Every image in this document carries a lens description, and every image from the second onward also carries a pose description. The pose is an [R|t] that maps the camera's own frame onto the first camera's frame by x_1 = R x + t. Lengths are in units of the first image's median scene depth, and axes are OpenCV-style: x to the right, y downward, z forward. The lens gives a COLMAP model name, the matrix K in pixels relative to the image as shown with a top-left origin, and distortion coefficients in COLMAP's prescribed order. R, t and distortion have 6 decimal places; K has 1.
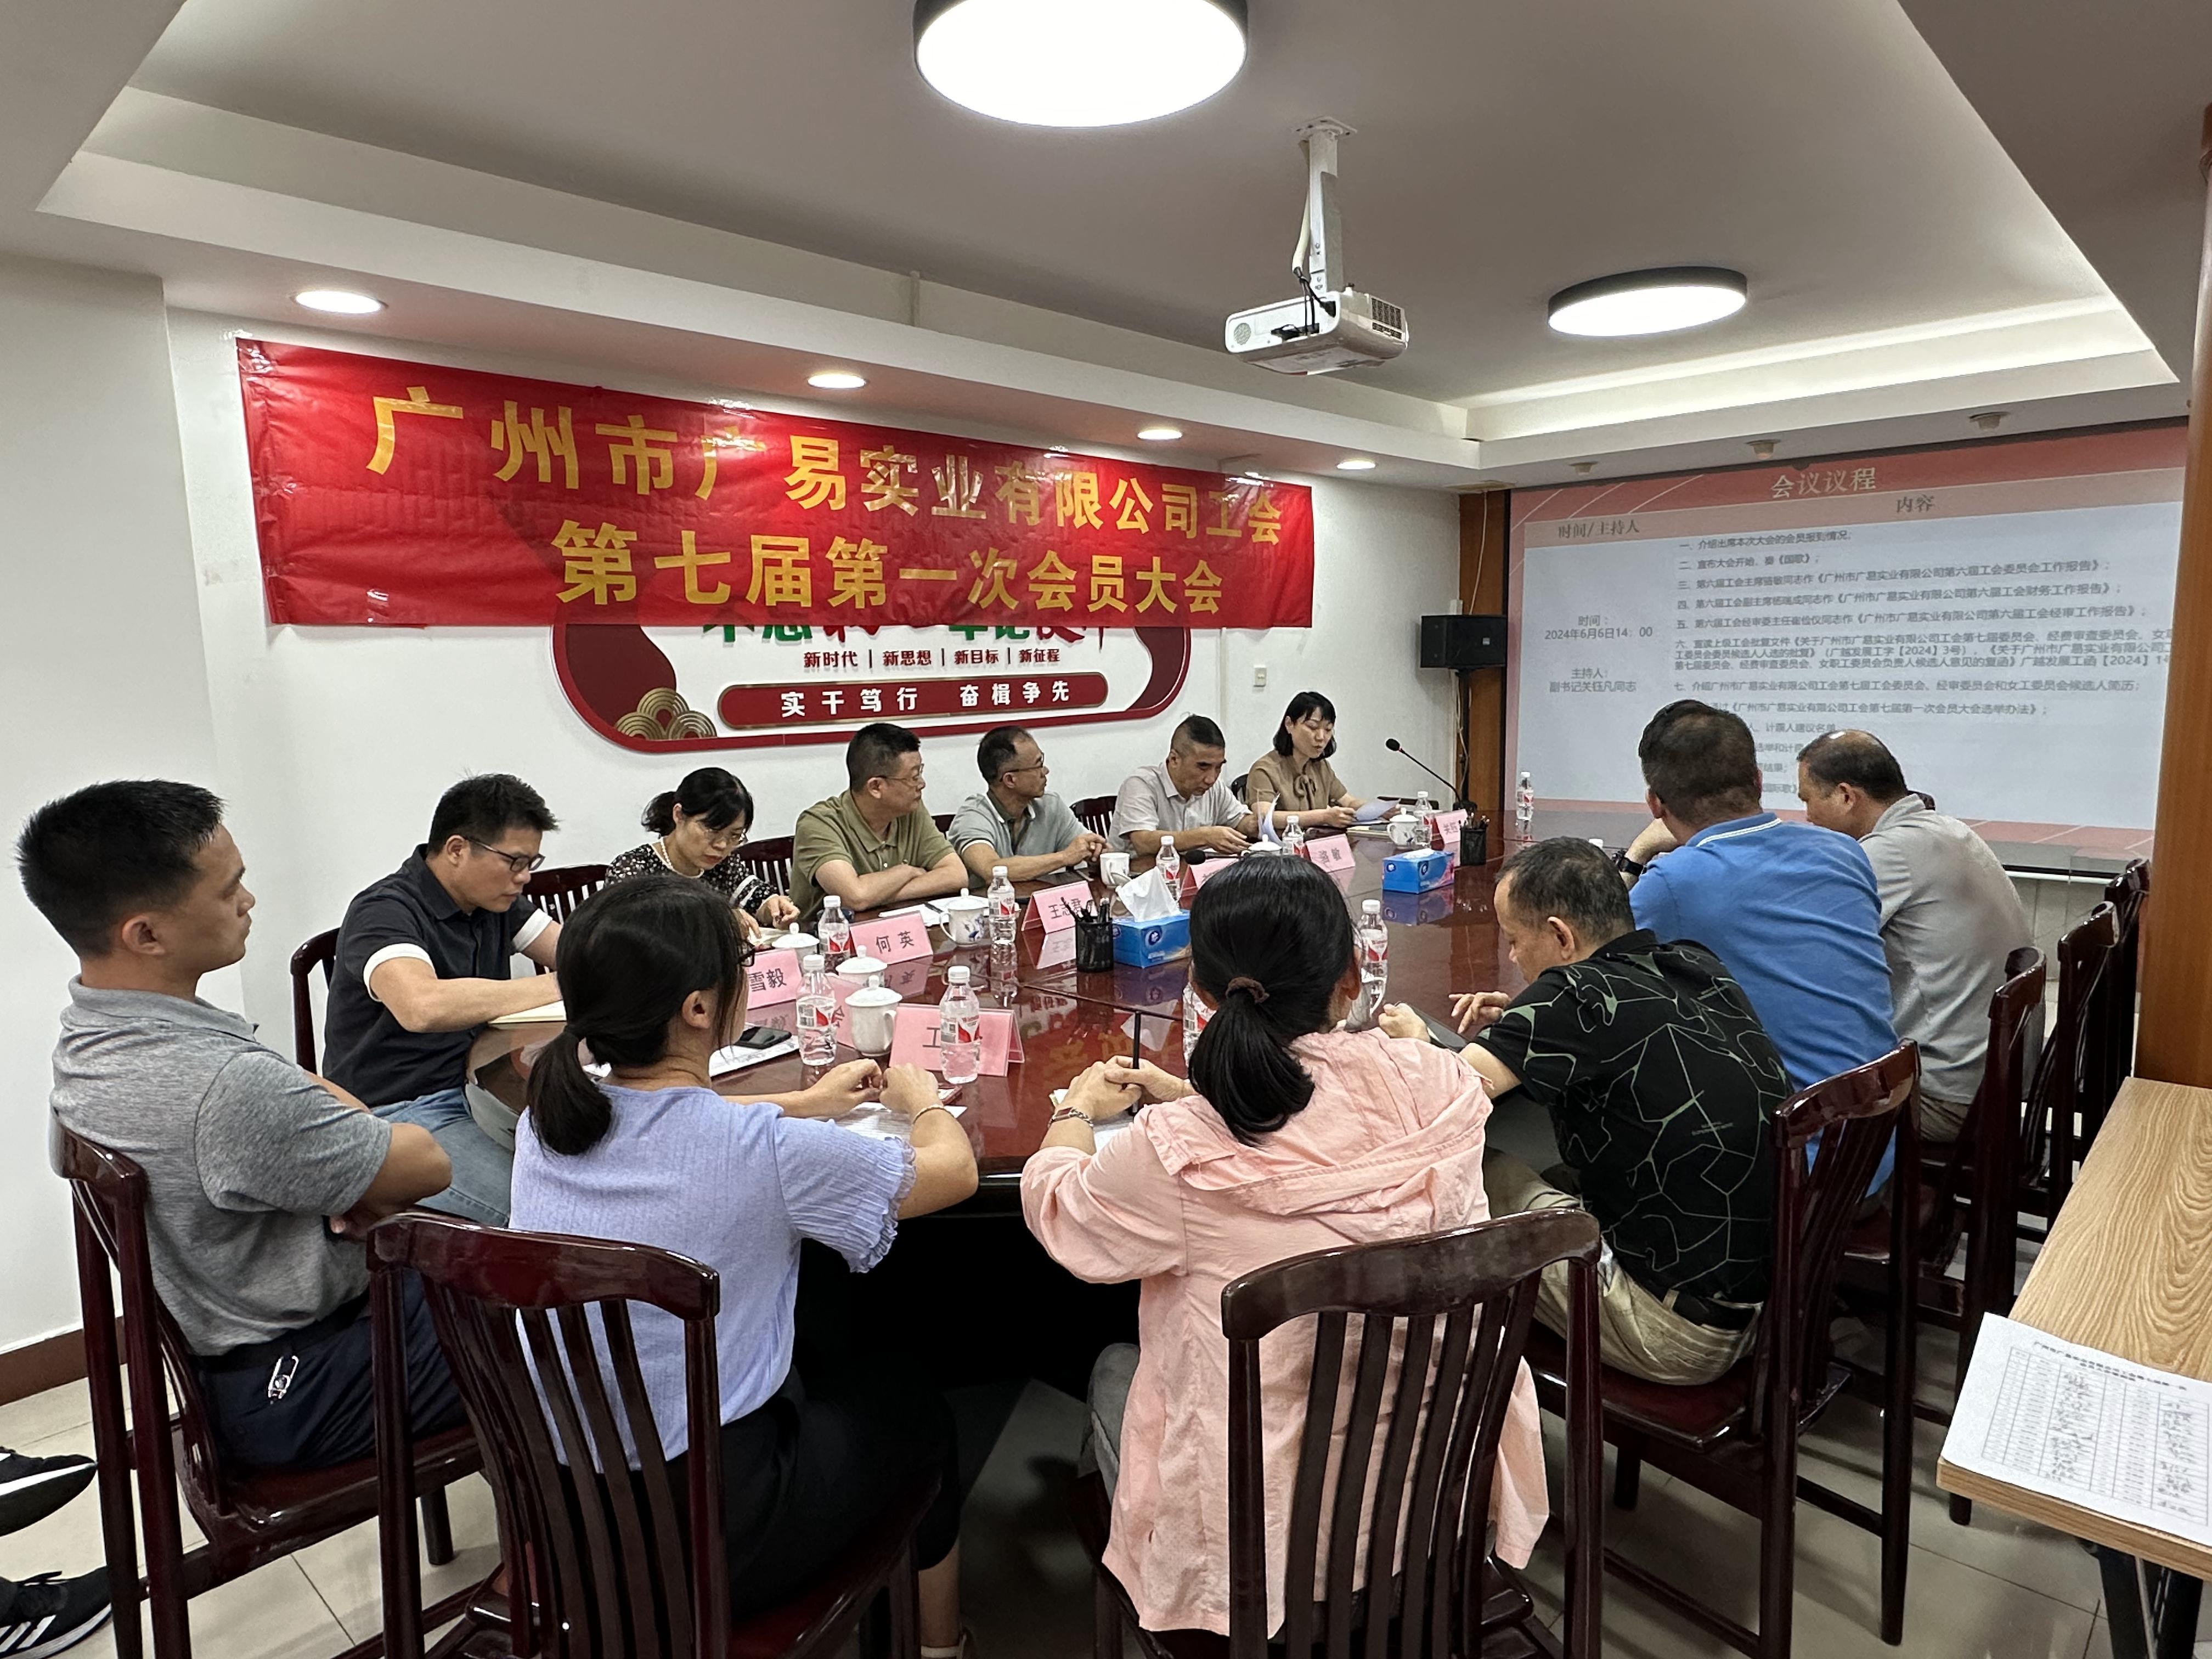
lens RADIAL K [[1321.8, 0, 1099.4], [0, 1321.8, 820.2], [0, 0, 1]] dist [-0.007858, -0.002408]
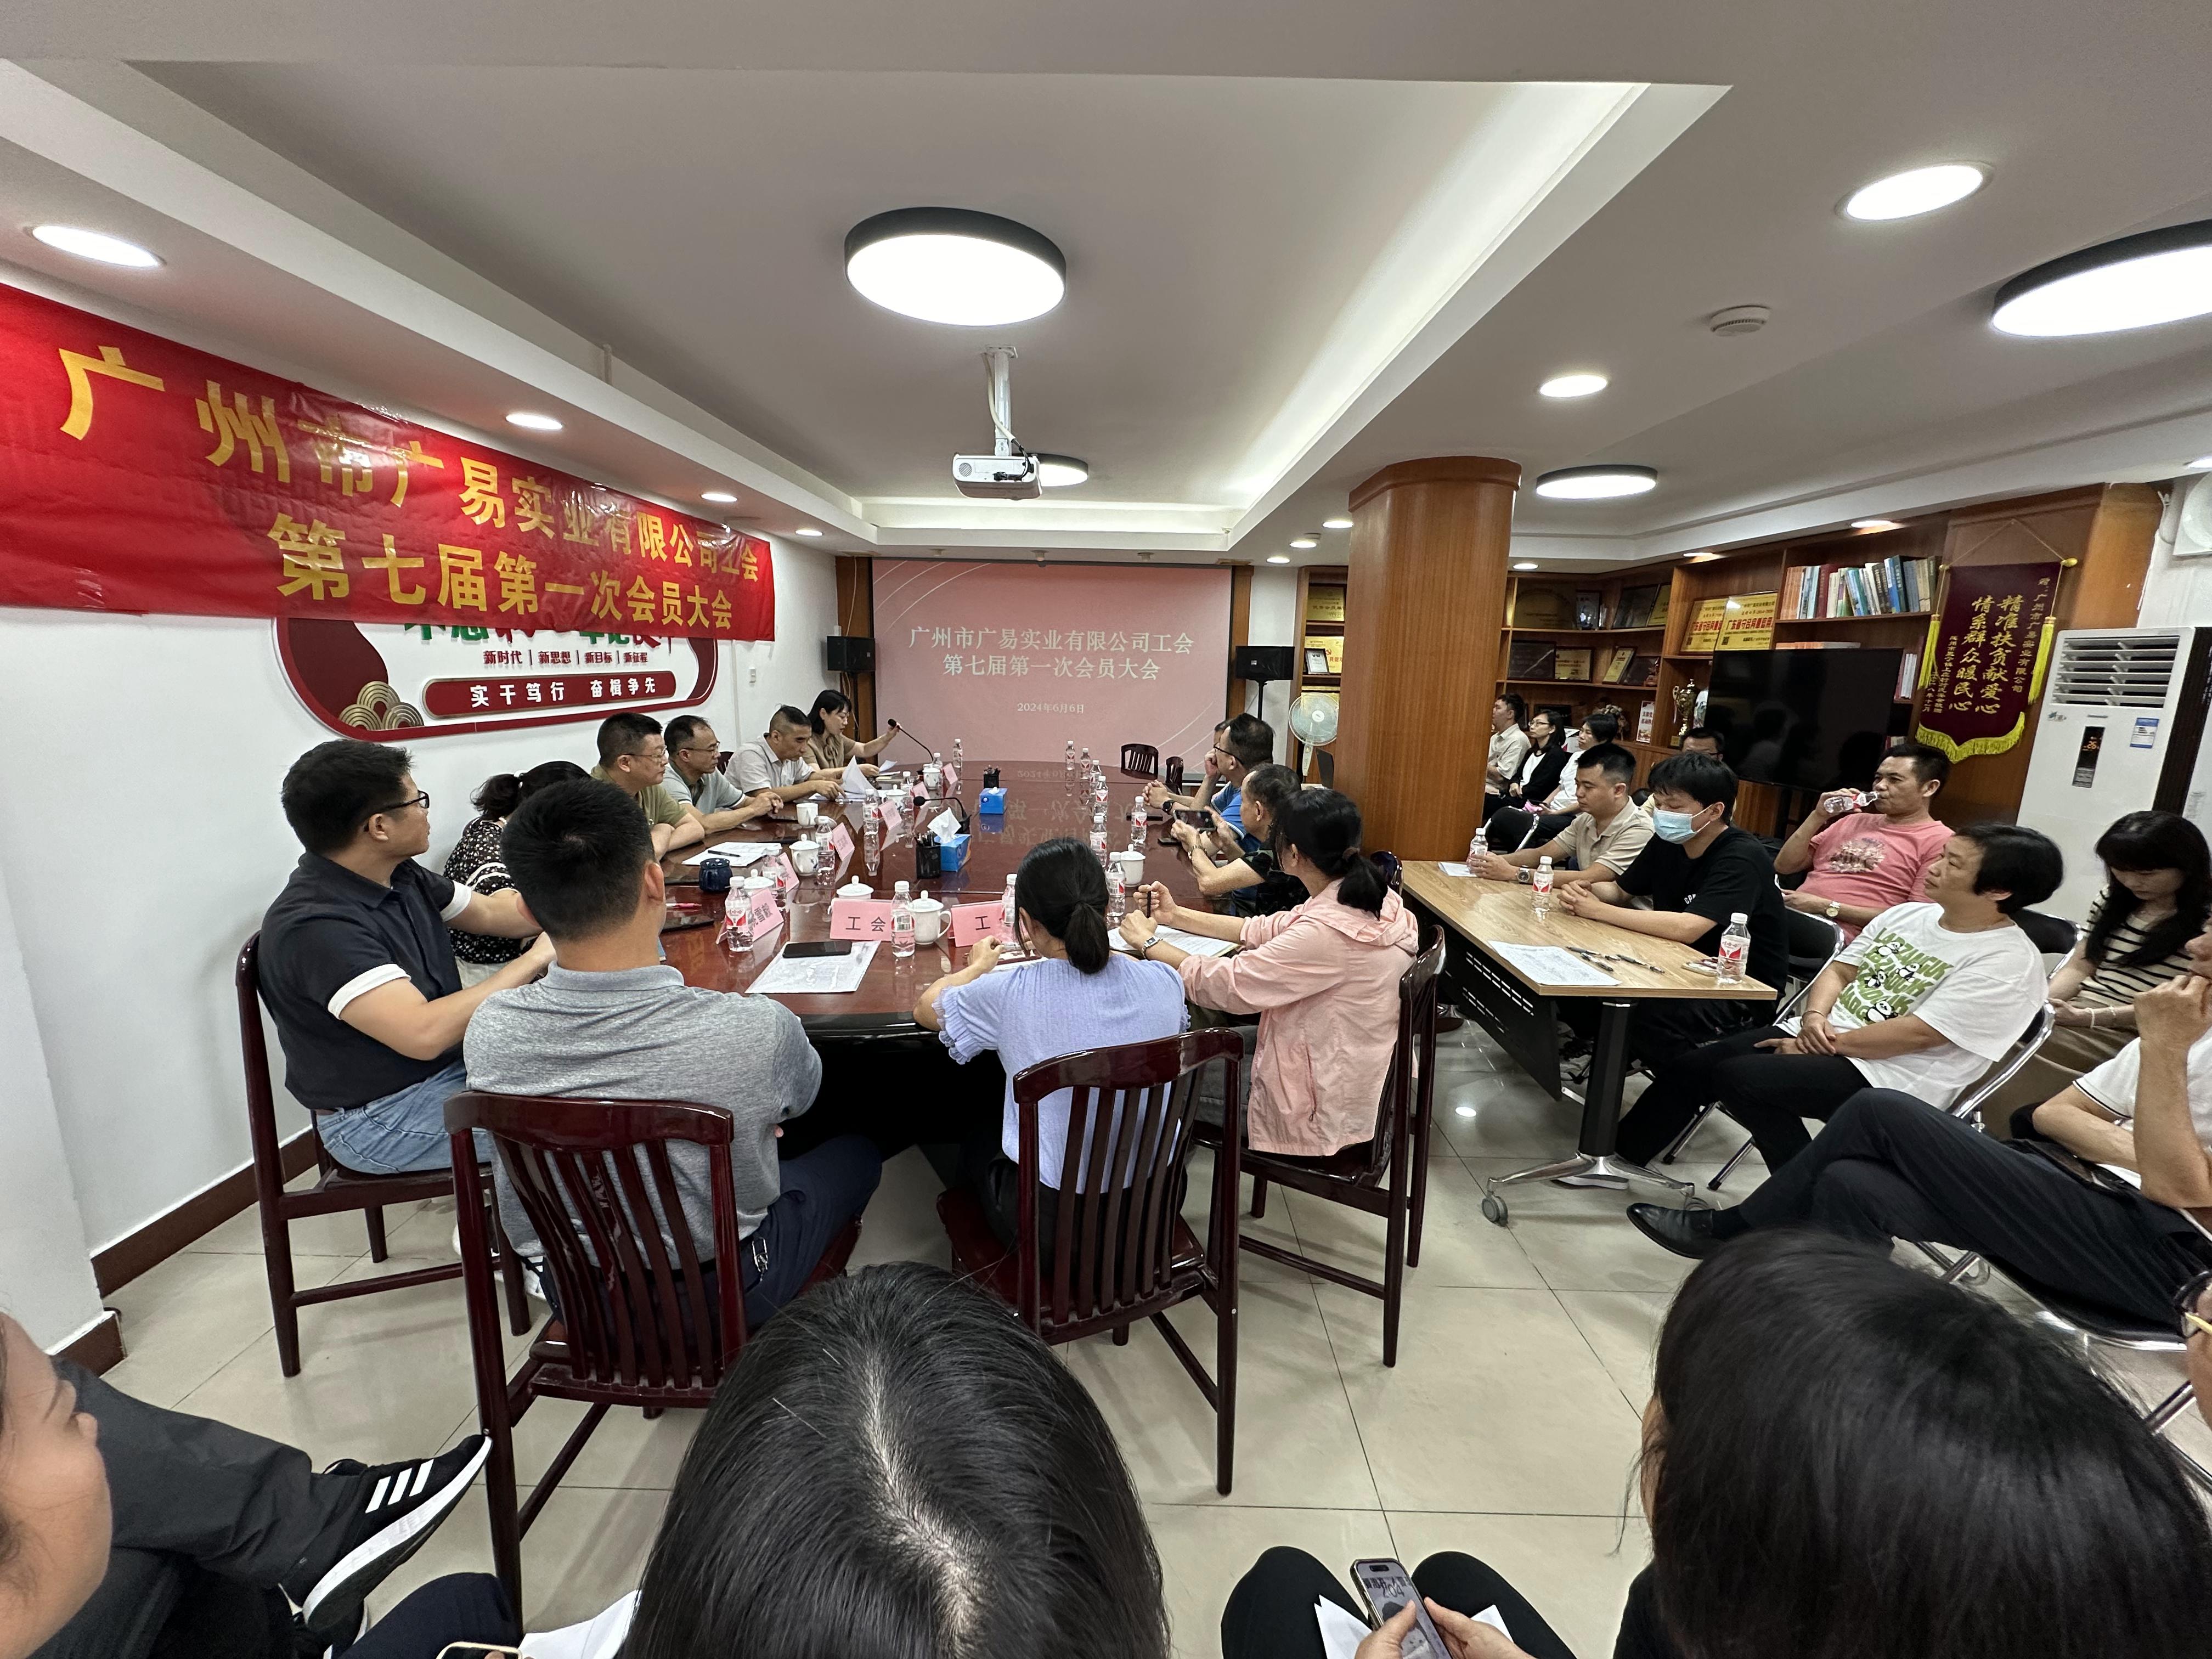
lens RADIAL K [[882.5, 0, 1106.7], [0, 882.5, 810.2], [0, 0, 1]] dist [0.000116, 0.000174]
pose [[0.736360, -0.079510, 0.671902, -0.345169], [0.046225, 0.996663, 0.067281, -0.014882], [-0.675009, -0.018484, 0.737578, 0.061227]]
